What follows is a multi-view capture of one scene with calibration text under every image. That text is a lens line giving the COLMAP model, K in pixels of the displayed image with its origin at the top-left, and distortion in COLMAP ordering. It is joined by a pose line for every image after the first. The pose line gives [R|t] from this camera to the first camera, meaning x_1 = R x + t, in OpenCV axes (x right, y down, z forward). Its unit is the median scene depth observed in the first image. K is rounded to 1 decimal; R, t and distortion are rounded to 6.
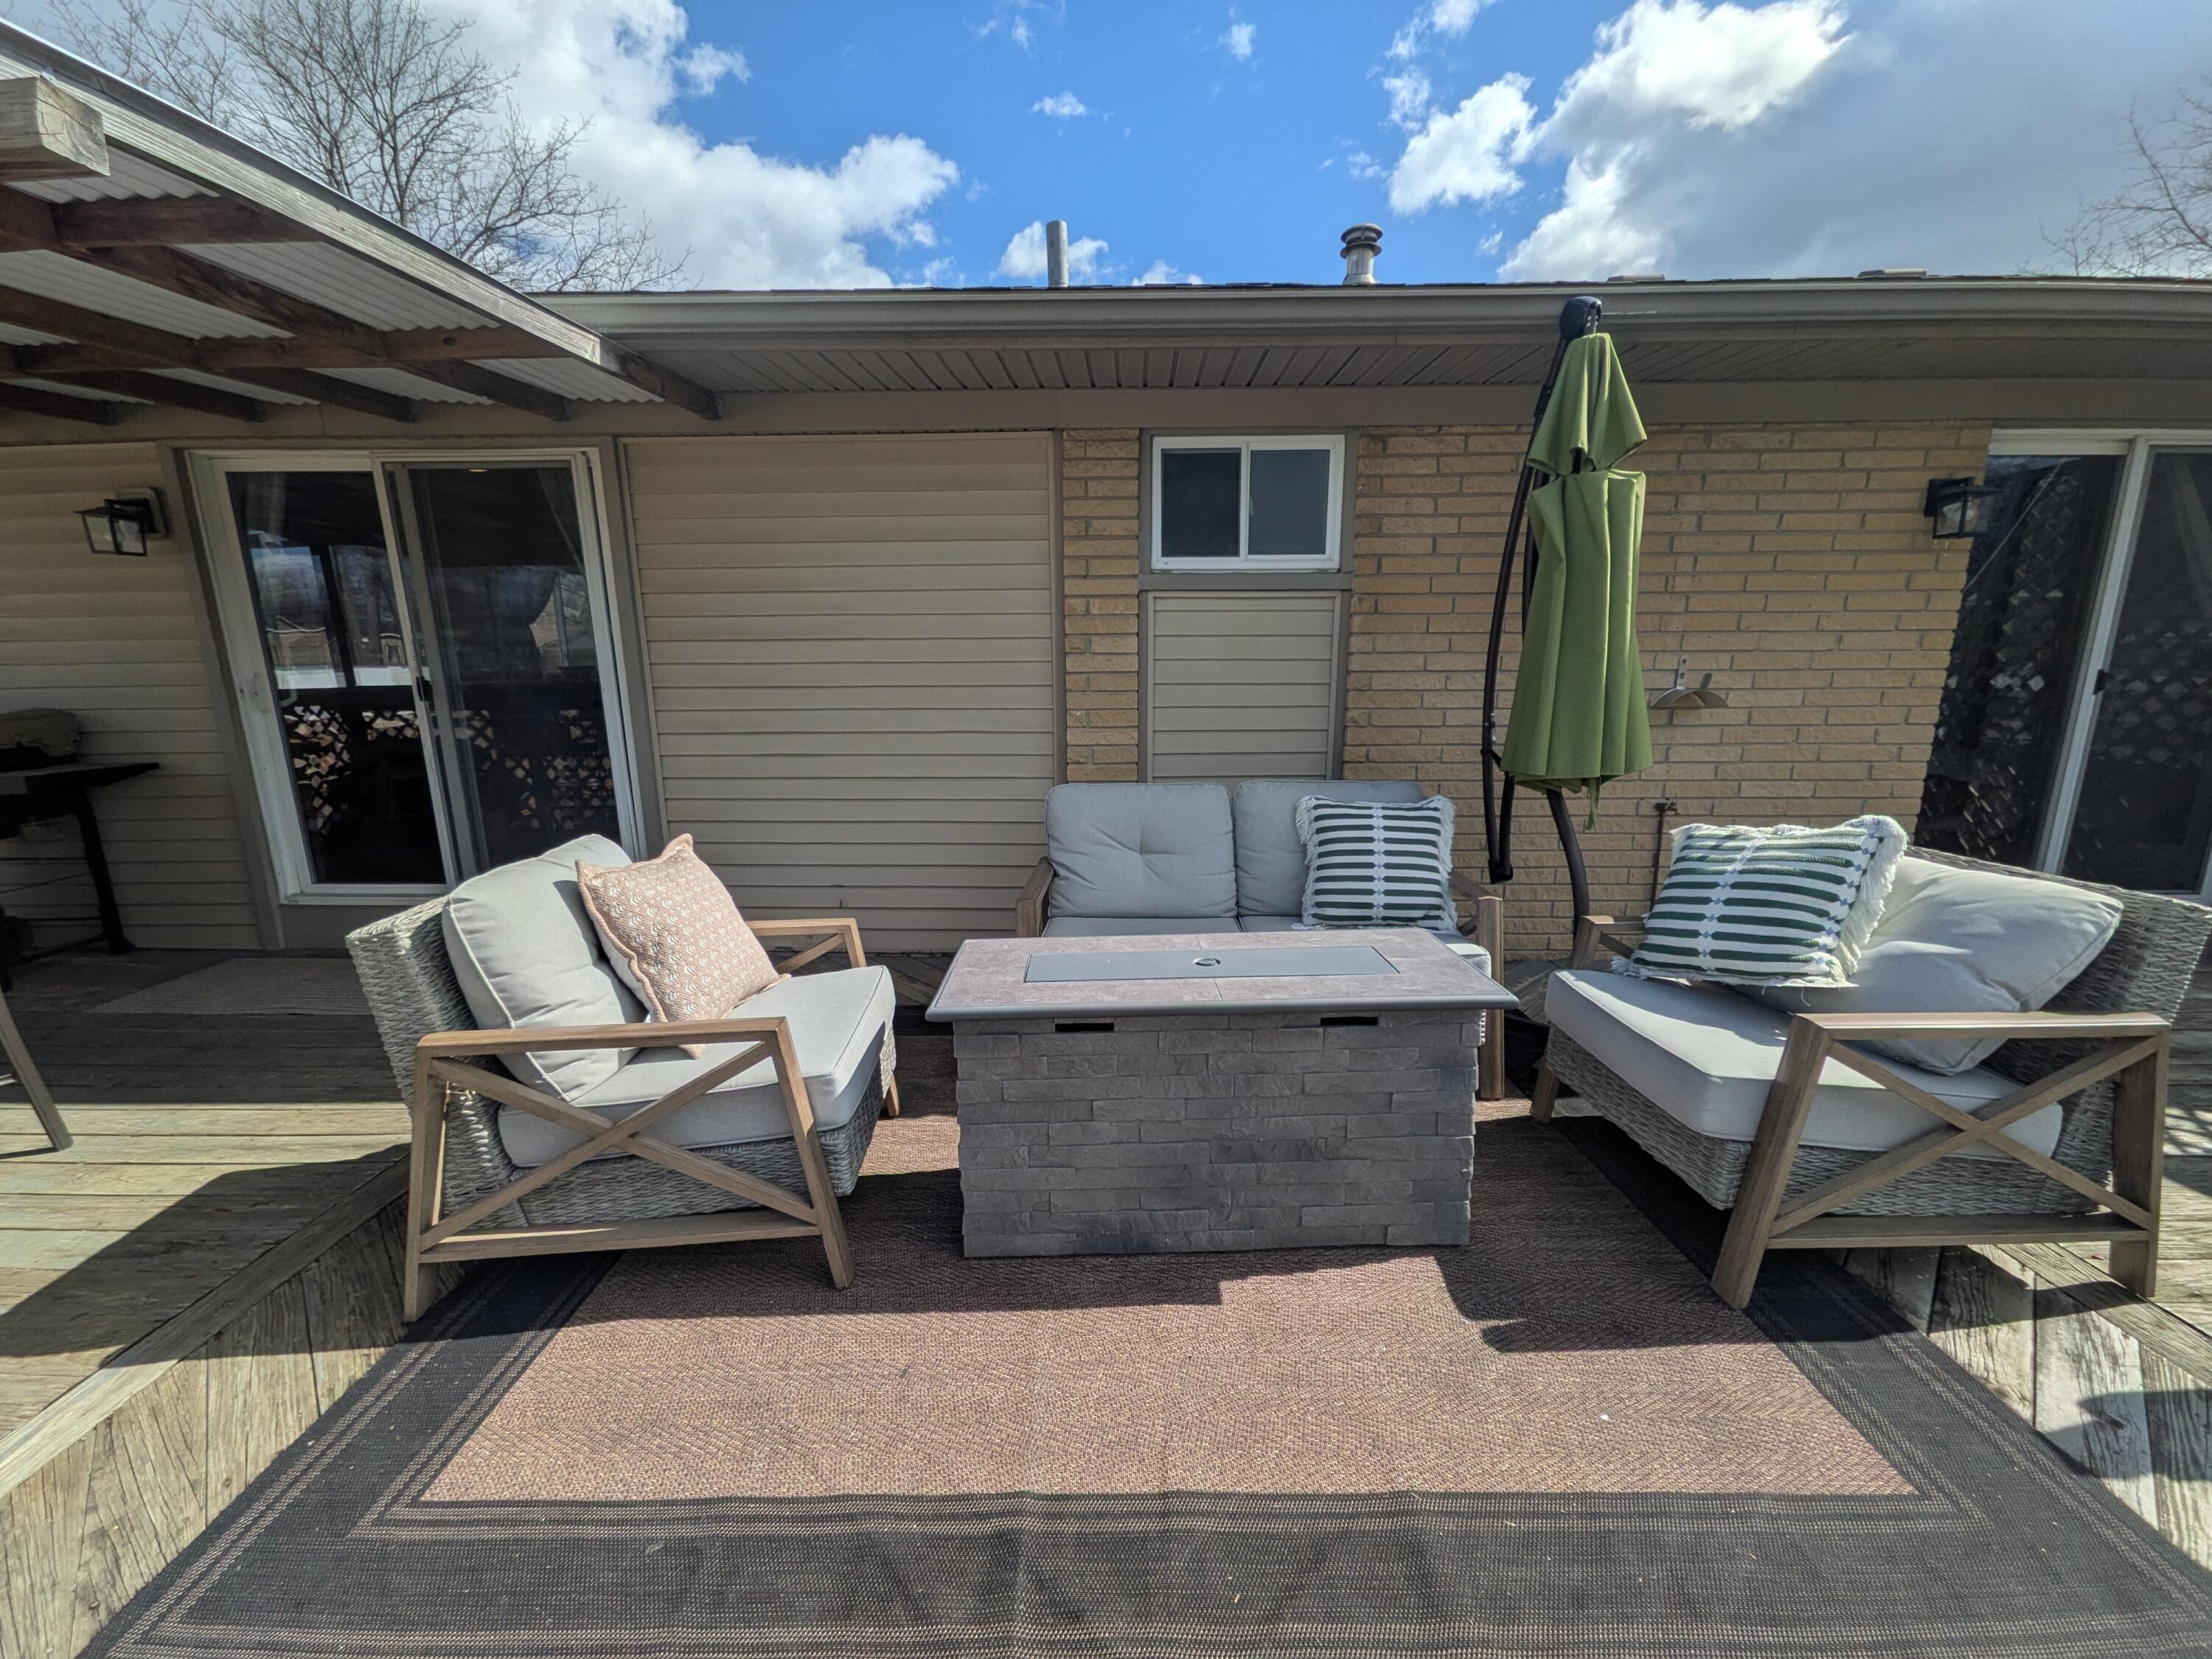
lens RADIAL K [[864.4, 0, 1106.0], [0, 864.4, 829.5], [0, 0, 1]] dist [-0.000228, -0.000645]
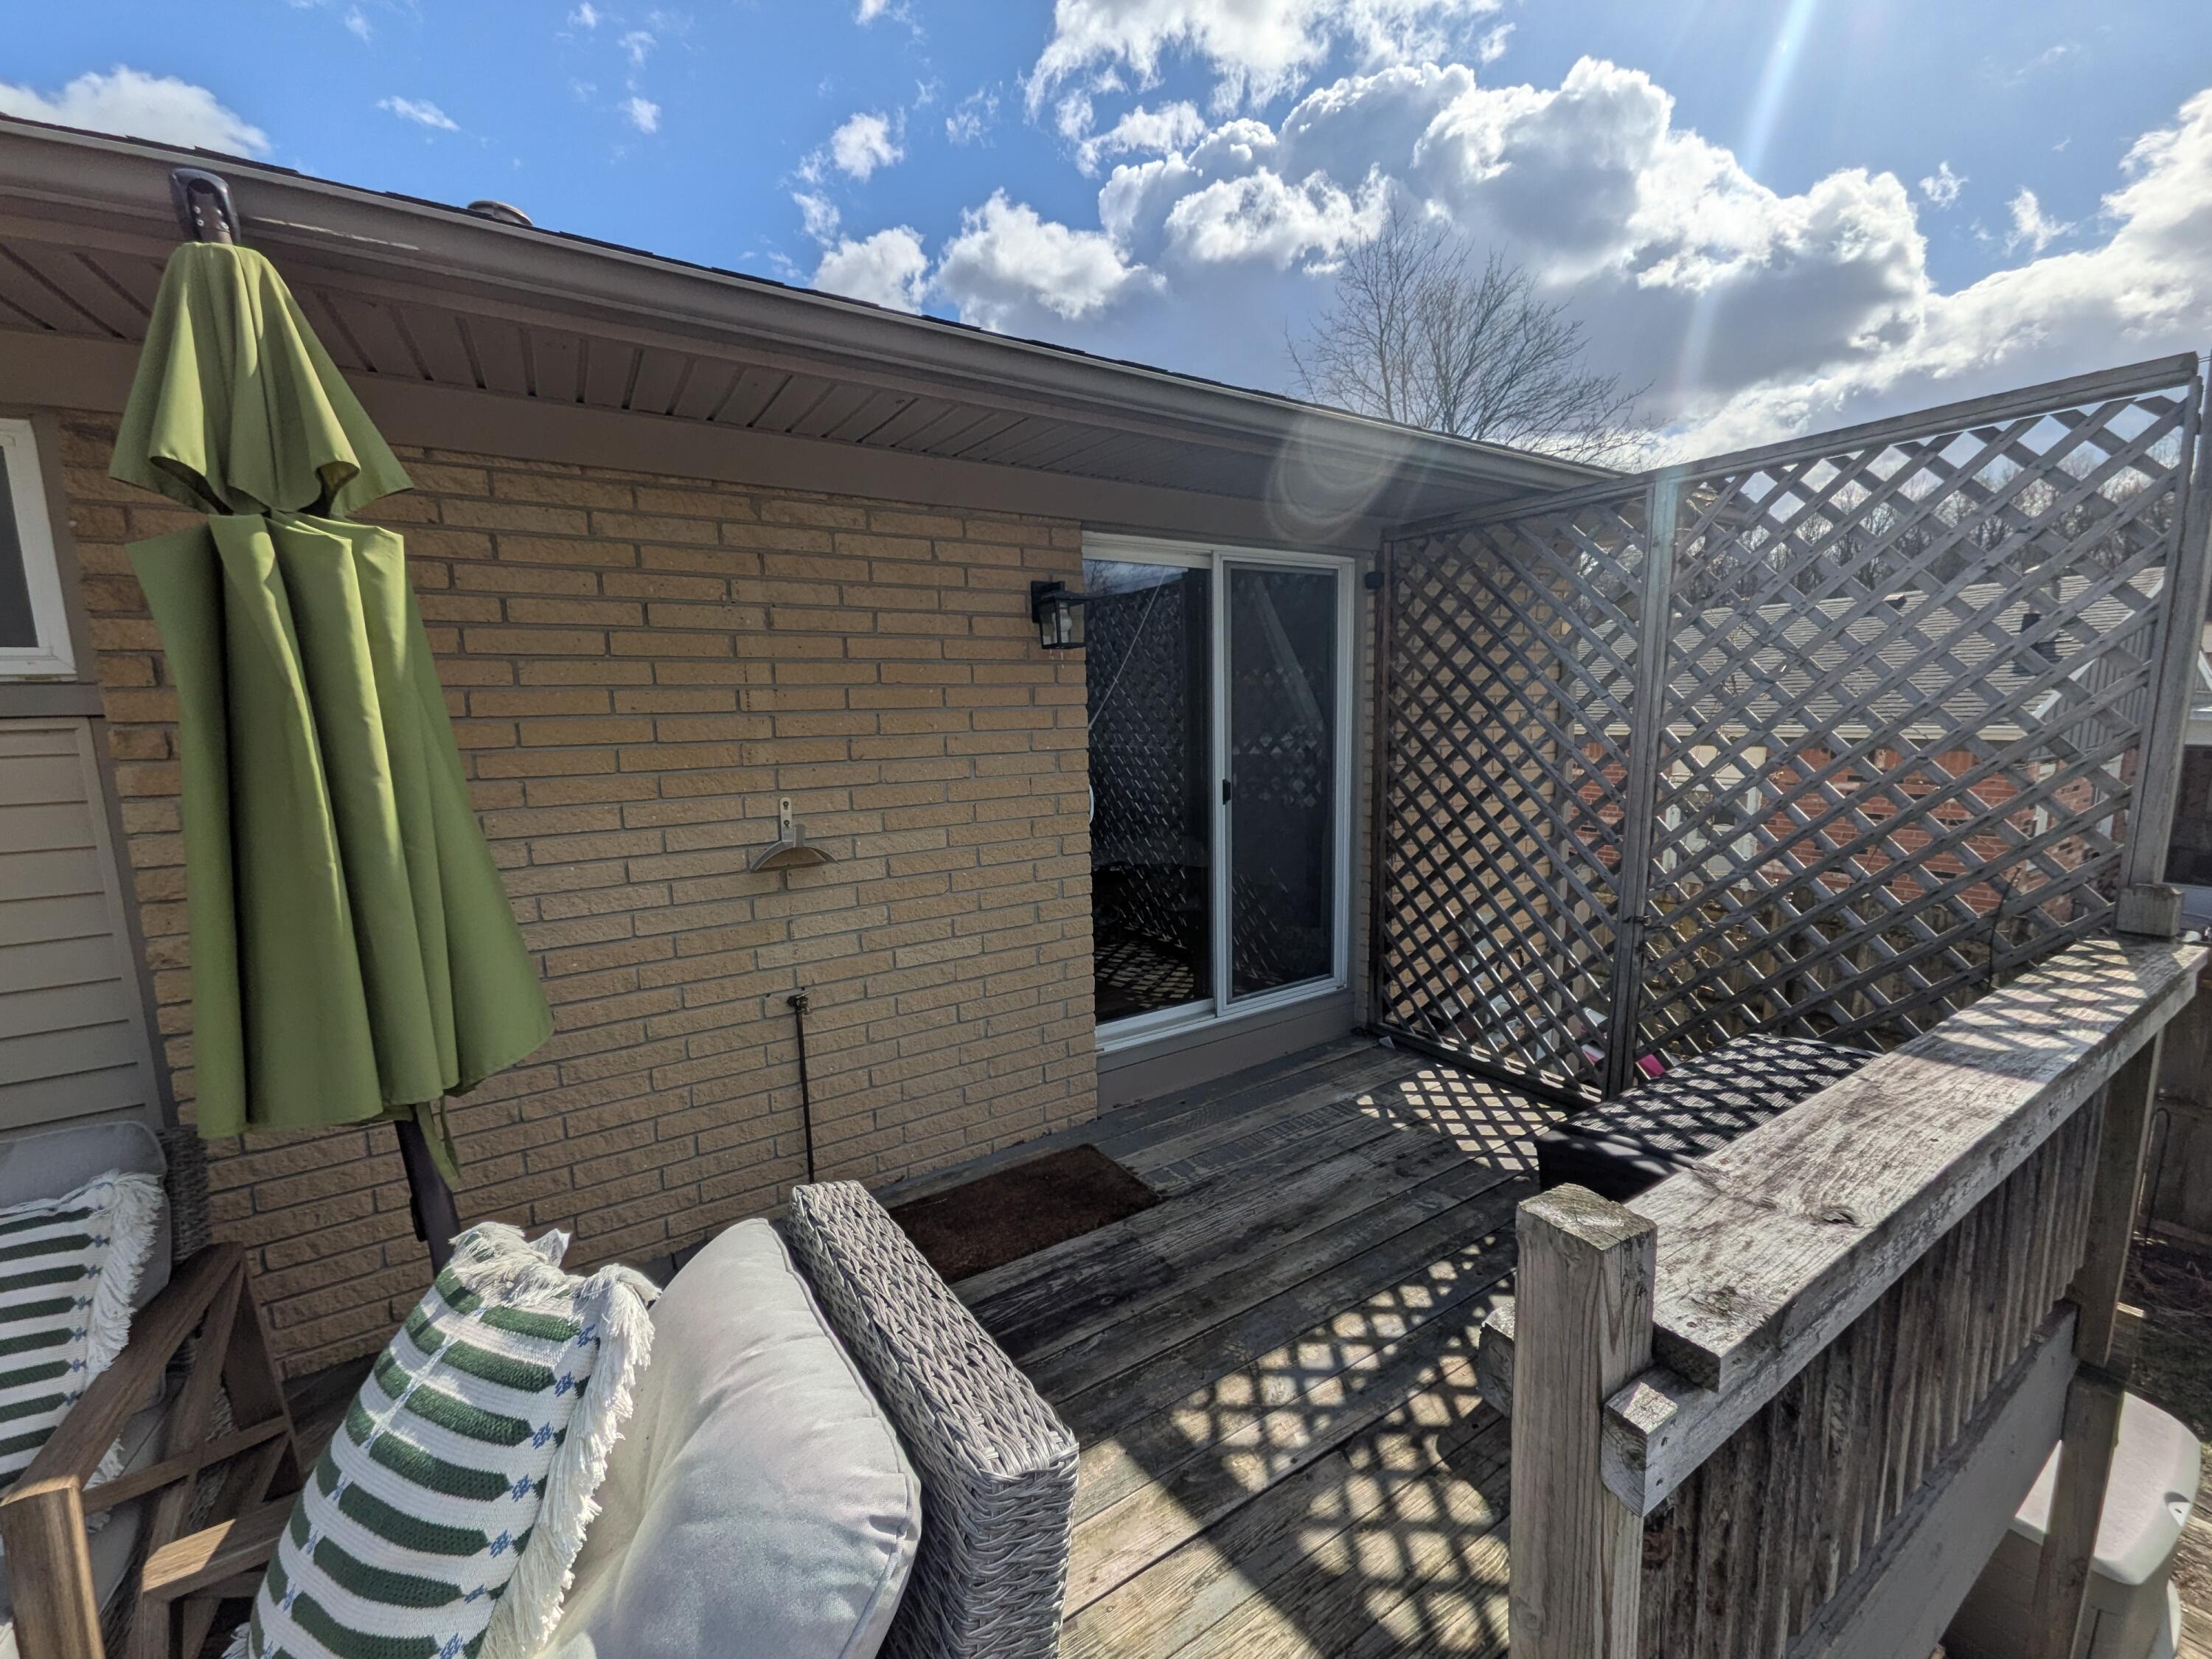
lens RADIAL K [[864.4, 0, 1106.0], [0, 864.4, 829.5], [0, 0, 1]] dist [-0.000228, -0.000645]
pose [[0.830130, -0.090160, 0.550232, 0.506977], [0.136701, 0.989631, -0.044079, -0.108140], [-0.540553, 0.111809, 0.833847, 0.258974]]
